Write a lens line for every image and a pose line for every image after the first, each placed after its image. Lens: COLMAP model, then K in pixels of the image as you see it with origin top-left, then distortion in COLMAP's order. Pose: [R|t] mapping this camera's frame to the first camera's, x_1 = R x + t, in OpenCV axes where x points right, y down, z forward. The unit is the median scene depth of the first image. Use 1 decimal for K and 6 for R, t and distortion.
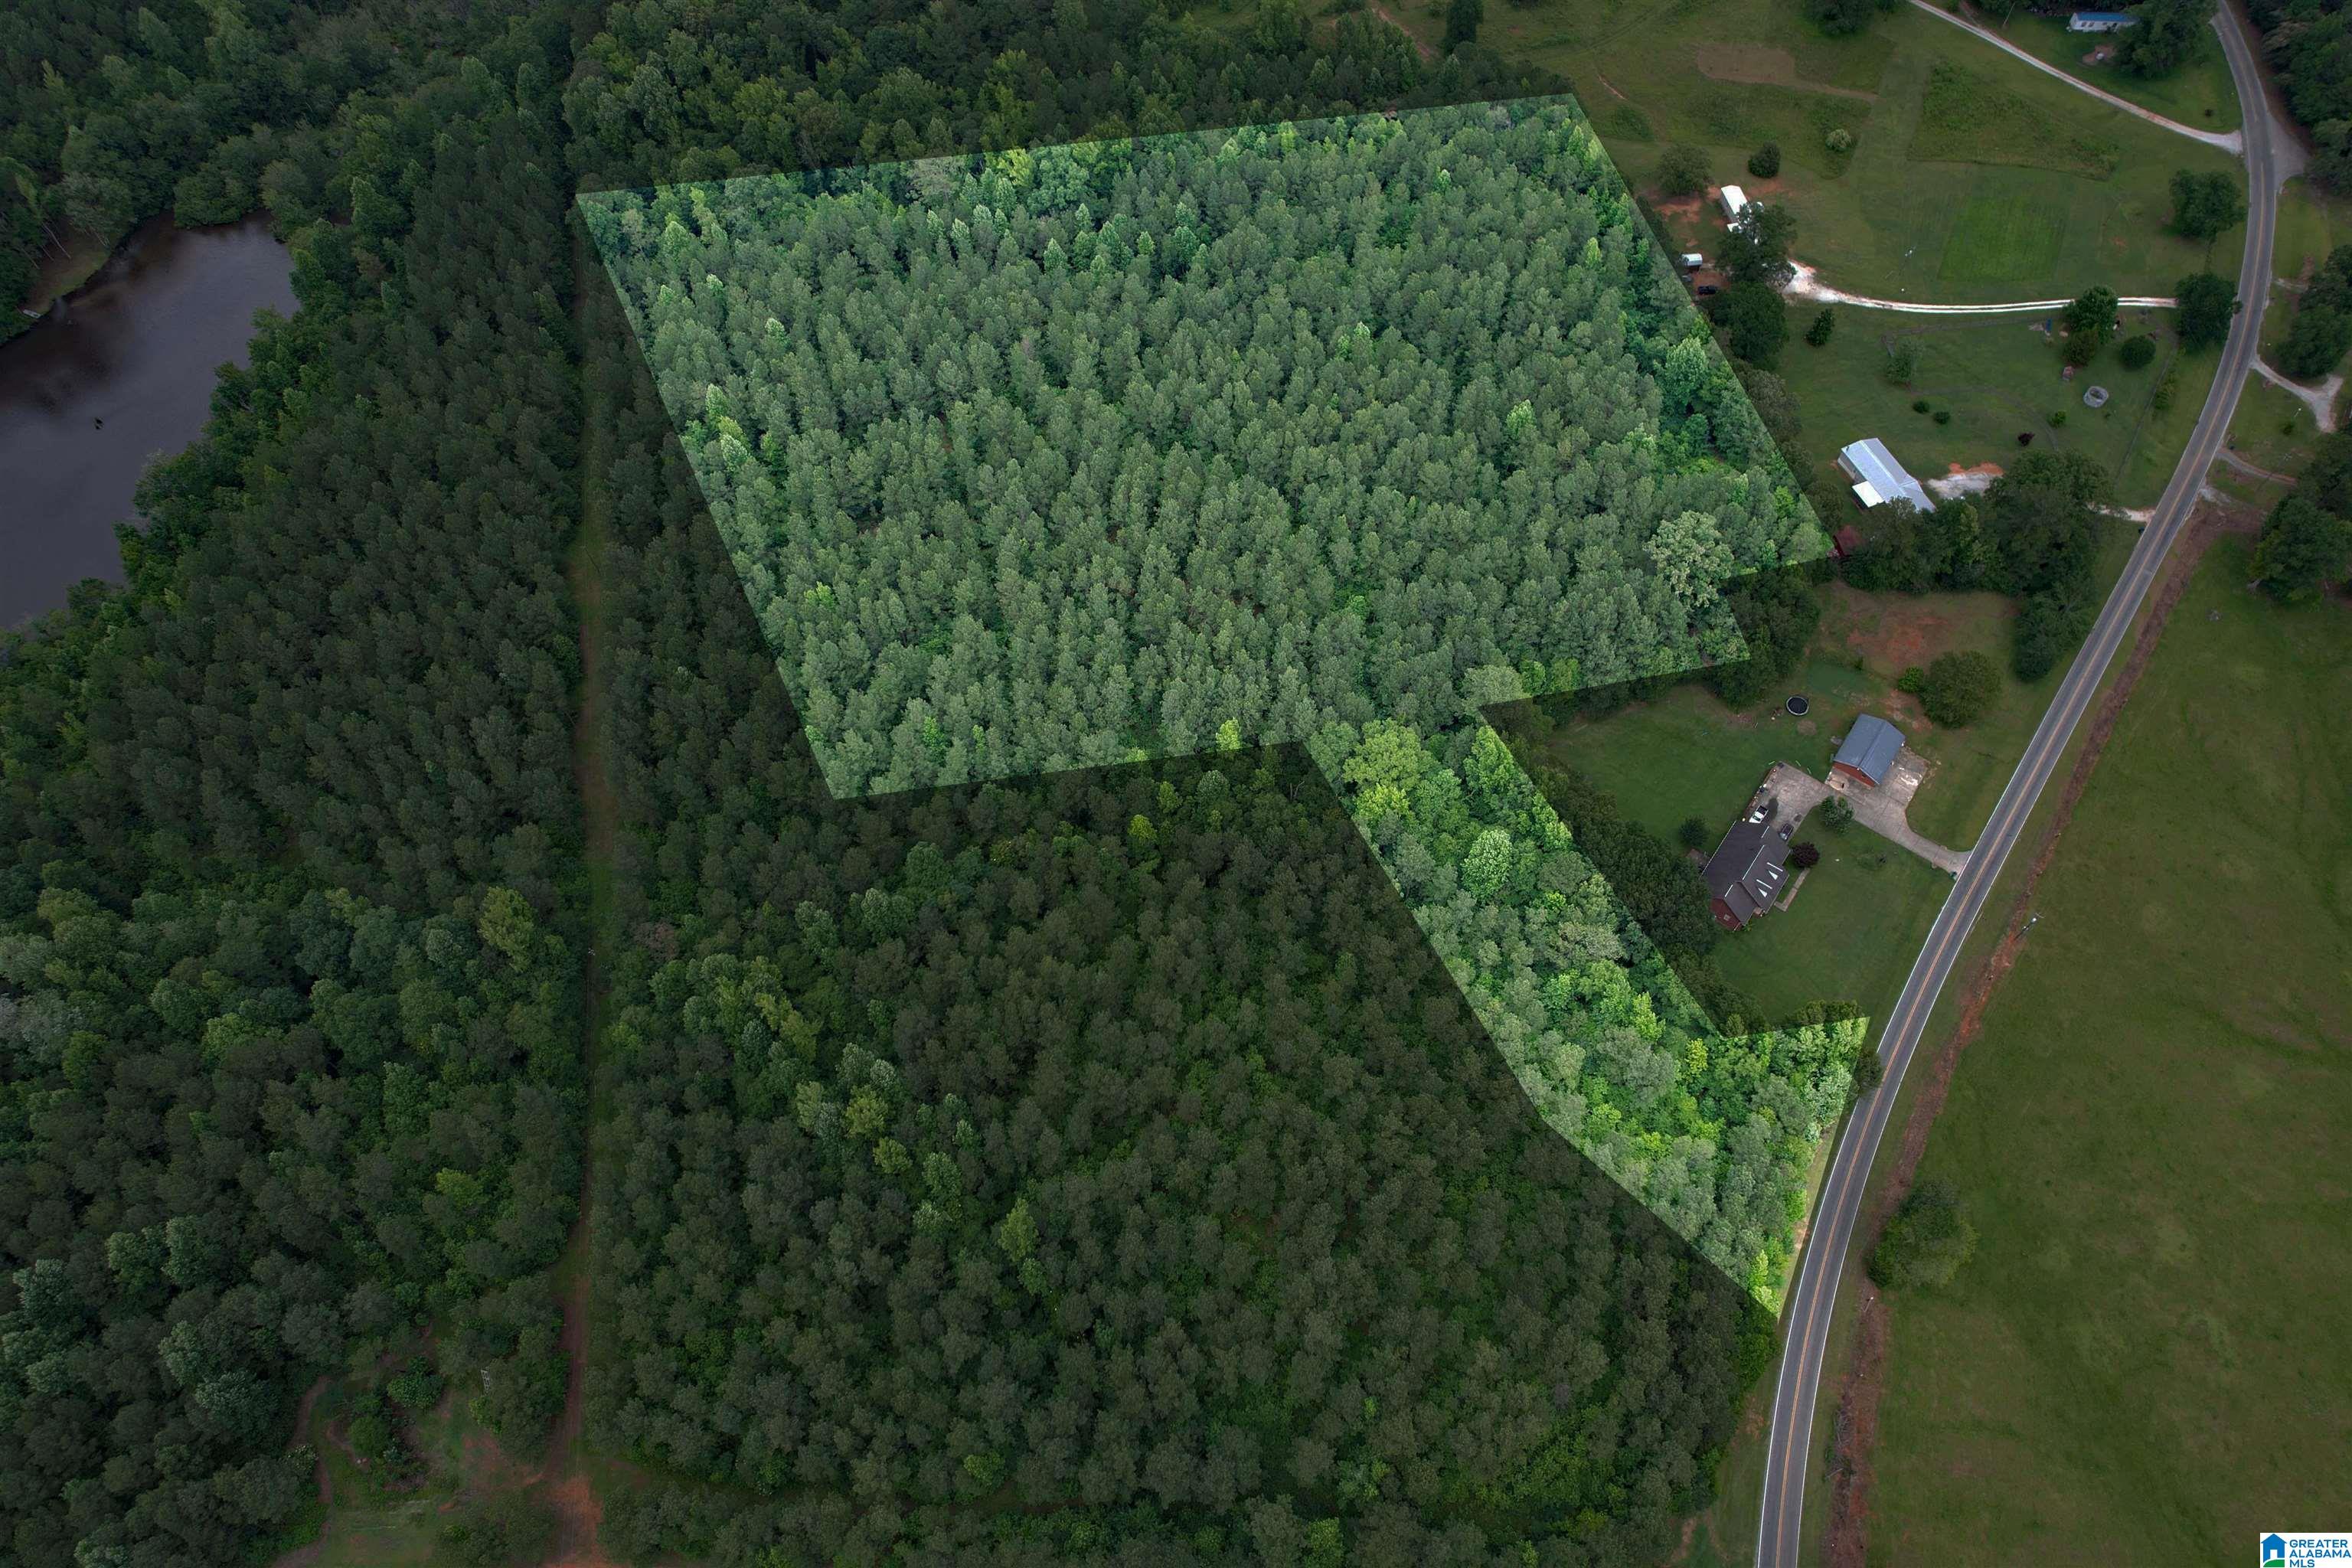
lens RADIAL K [[1506.4, 0, 1185.9], [0, 1506.4, 792.4], [0, 0, 1]] dist [-0.082795, 0.078411]
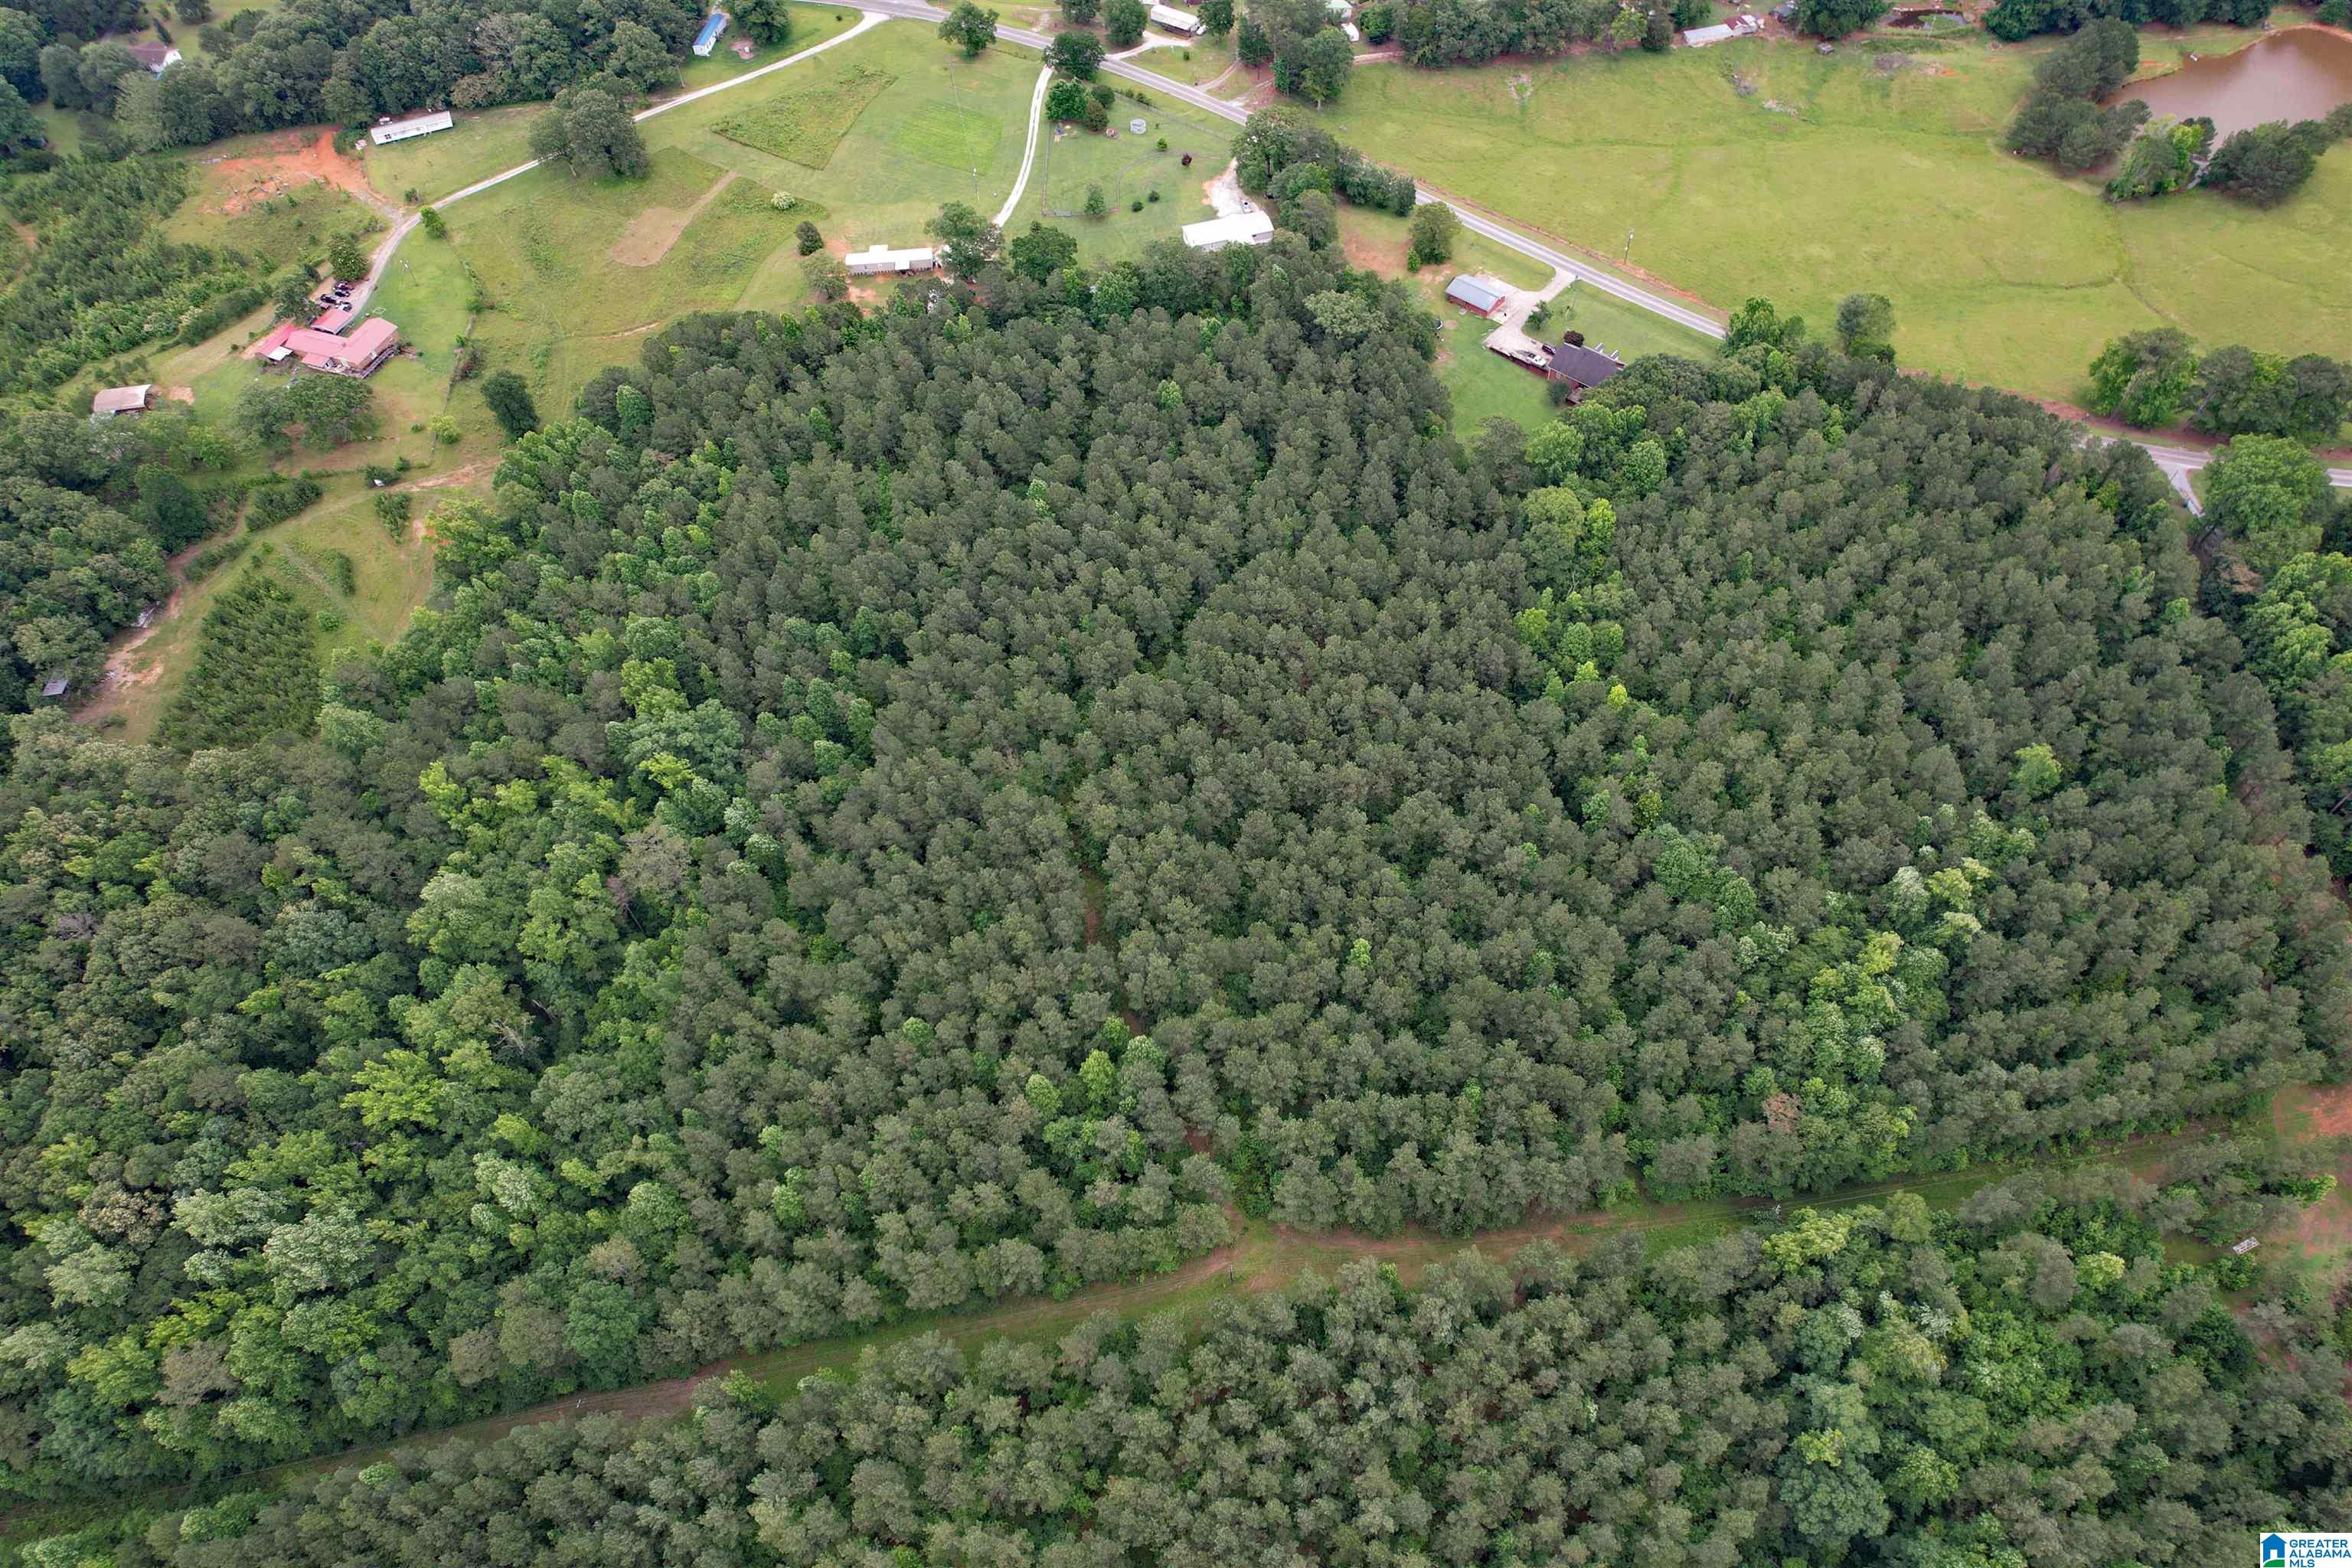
lens RADIAL K [[1506.4, 0, 1185.9], [0, 1506.4, 792.4], [0, 0, 1]] dist [-0.082795, 0.078411]
pose [[0.077709, -0.806109, 0.586642, -0.709423], [0.865776, 0.346338, 0.361222, -0.585255], [-0.494361, 0.479830, 0.724824, 0.375259]]
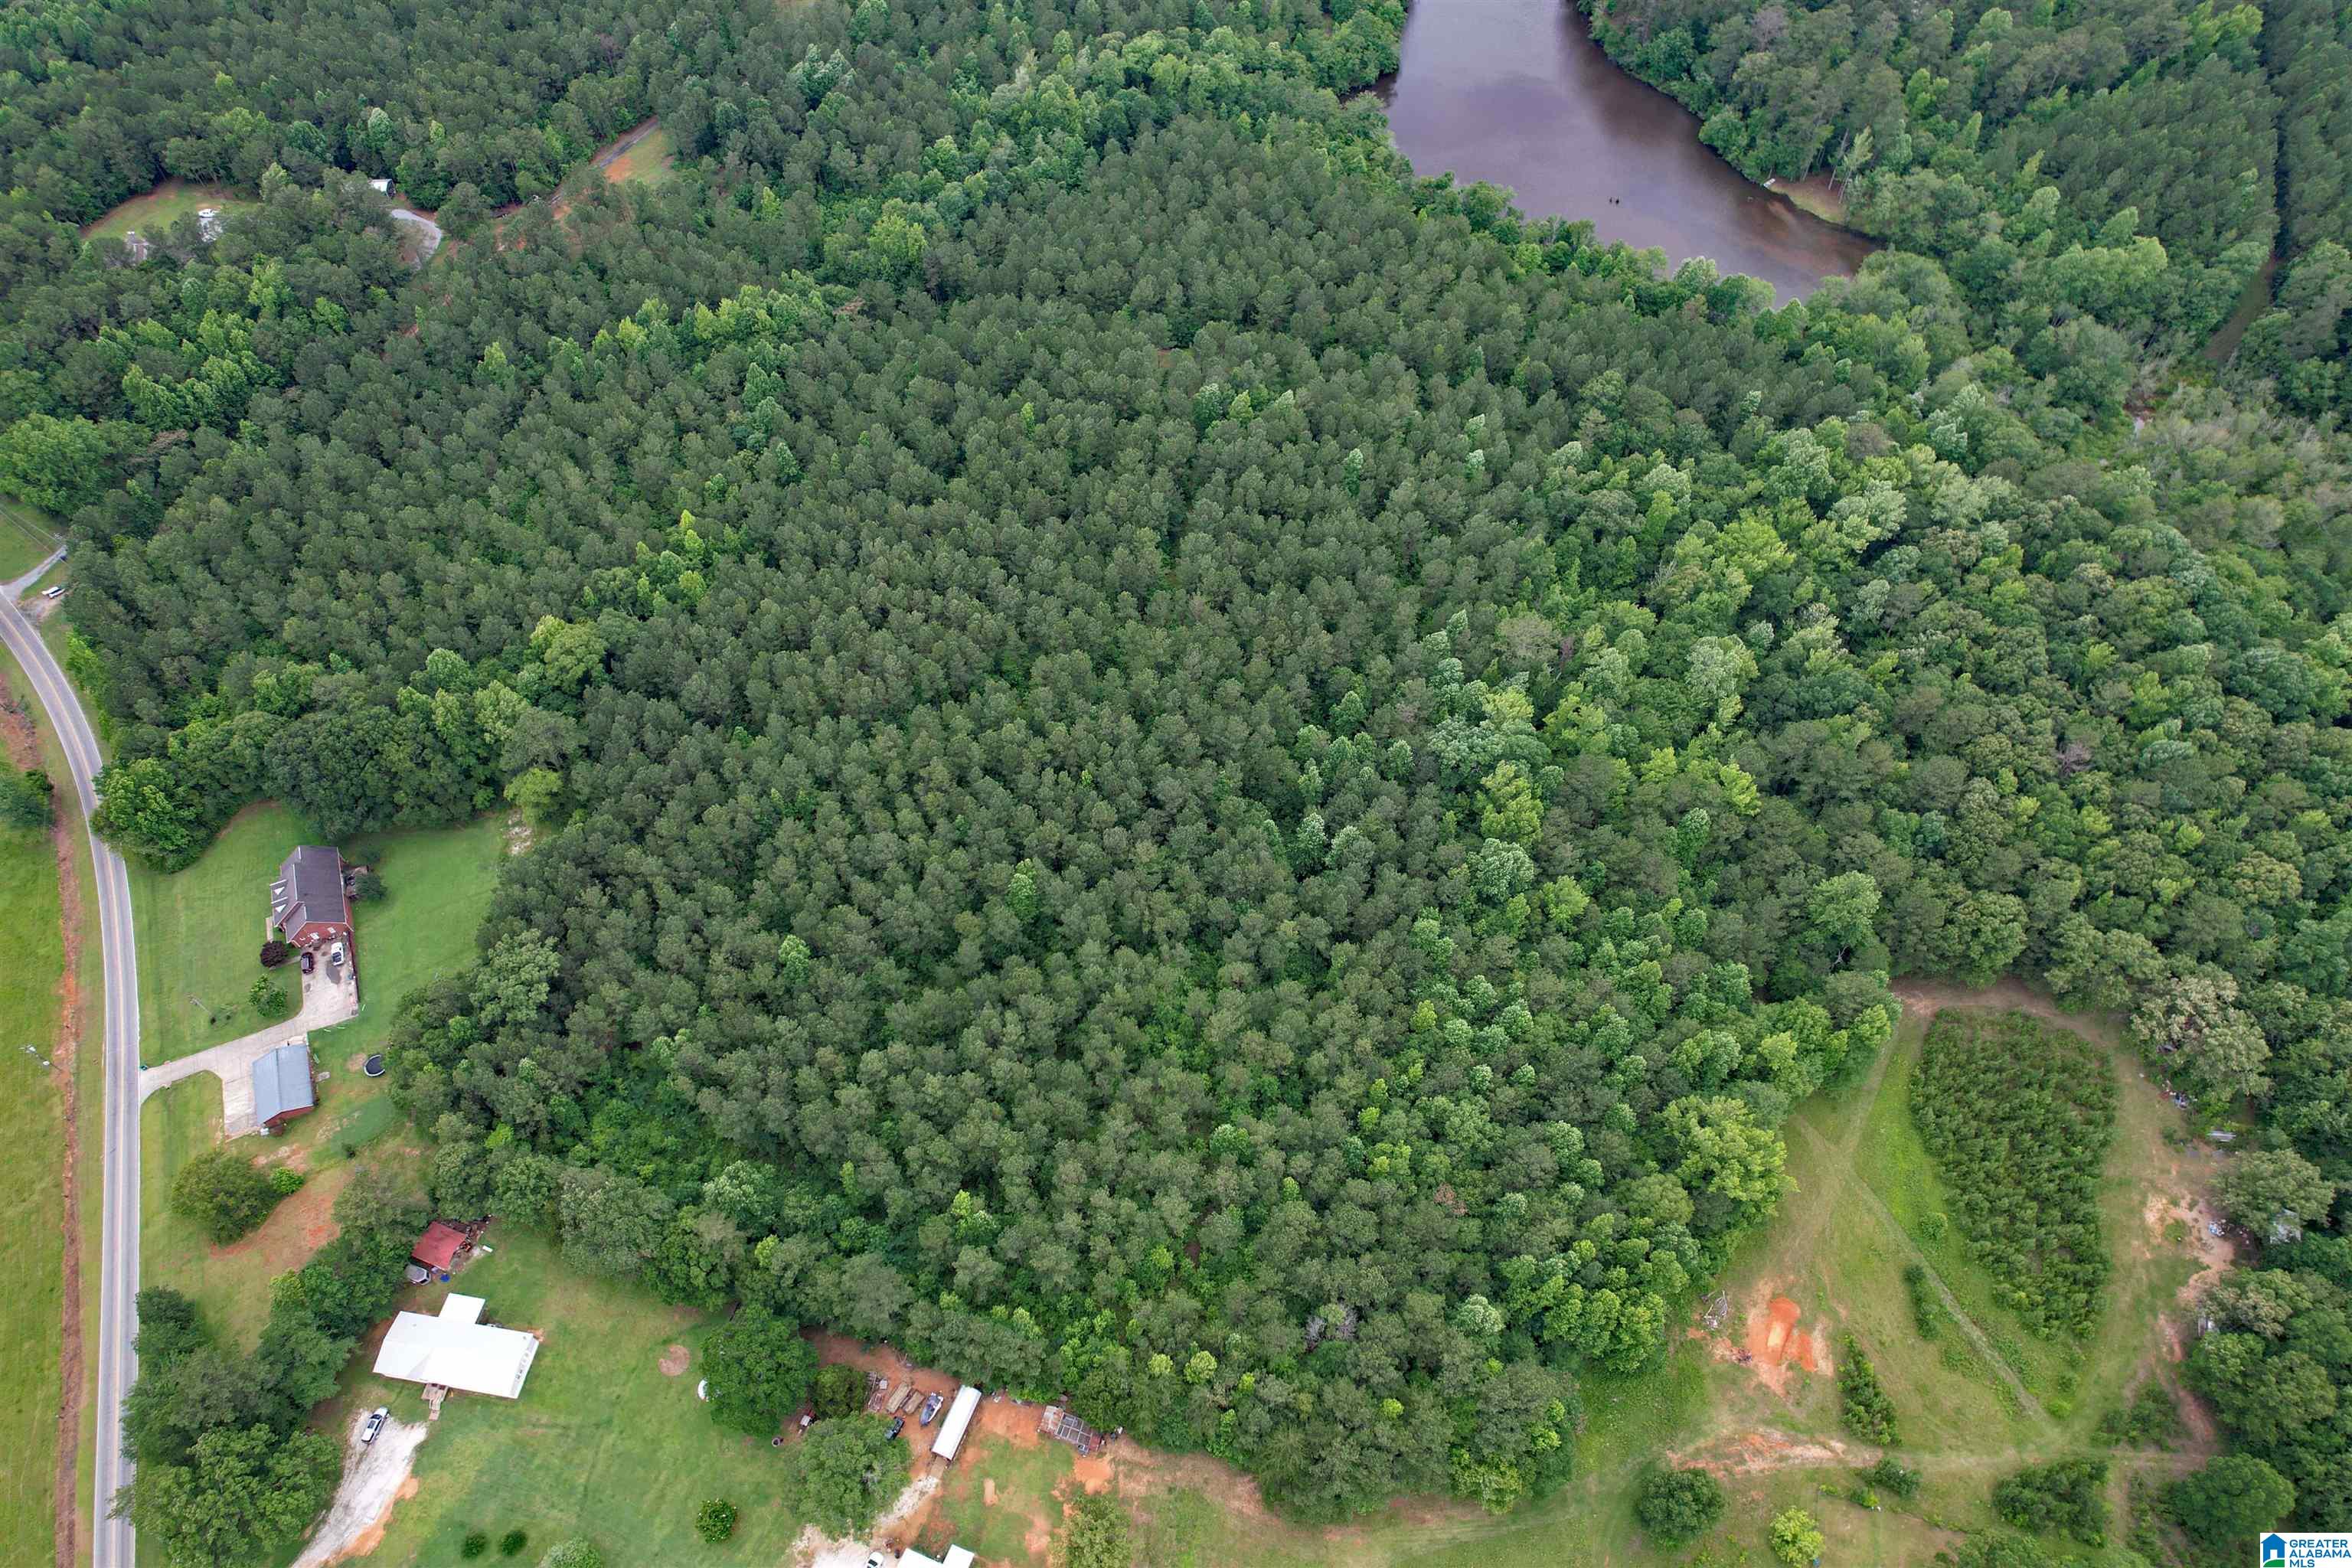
lens RADIAL K [[1506.4, 0, 1185.9], [0, 1506.4, 792.4], [0, 0, 1]] dist [-0.082795, 0.078411]
pose [[-0.495582, 0.713558, -0.495211, 0.508339], [-0.725828, -0.027087, 0.687342, -1.072462], [0.477045, 0.700072, 0.531345, 0.653452]]
